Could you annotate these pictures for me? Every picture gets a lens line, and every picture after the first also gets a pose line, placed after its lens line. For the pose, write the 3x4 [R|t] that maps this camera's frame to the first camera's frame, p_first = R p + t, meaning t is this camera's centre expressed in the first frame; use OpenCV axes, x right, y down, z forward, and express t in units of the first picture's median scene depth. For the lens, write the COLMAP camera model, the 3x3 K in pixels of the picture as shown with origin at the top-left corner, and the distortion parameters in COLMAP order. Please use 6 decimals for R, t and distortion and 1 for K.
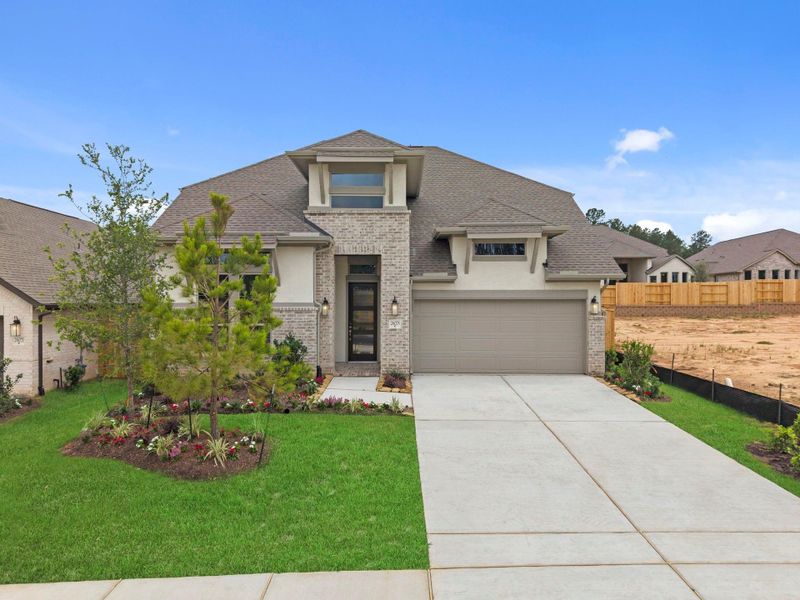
lens RADIAL K [[580.8, 0, 400.0], [0, 580.8, 300.0], [0, 0, 1]] dist [0.006431, 0.001259]
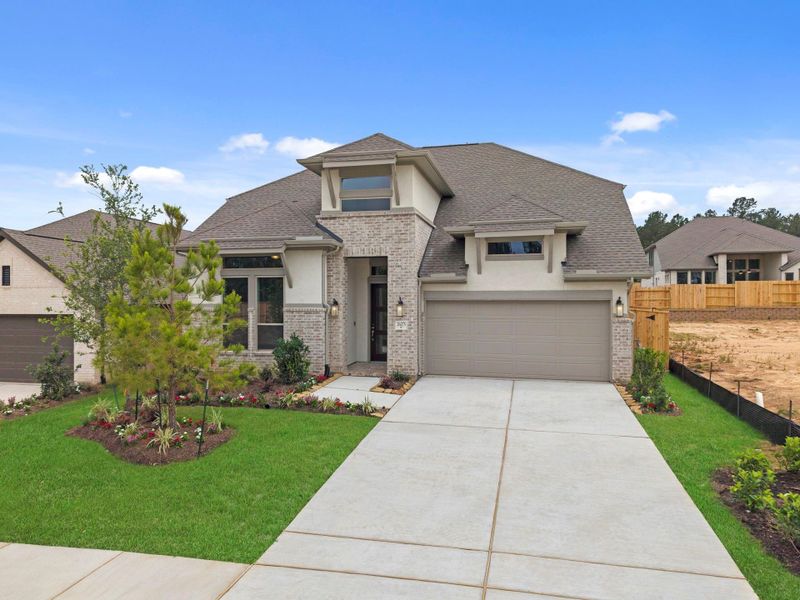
lens RADIAL K [[580.8, 0, 400.0], [0, 580.8, 300.0], [0, 0, 1]] dist [0.006431, 0.001259]
pose [[0.968045, -0.000383, -0.250776, 0.240406], [0.000293, 1.000000, -0.000395, -0.001643], [0.250776, 0.000309, 0.968045, 0.029815]]
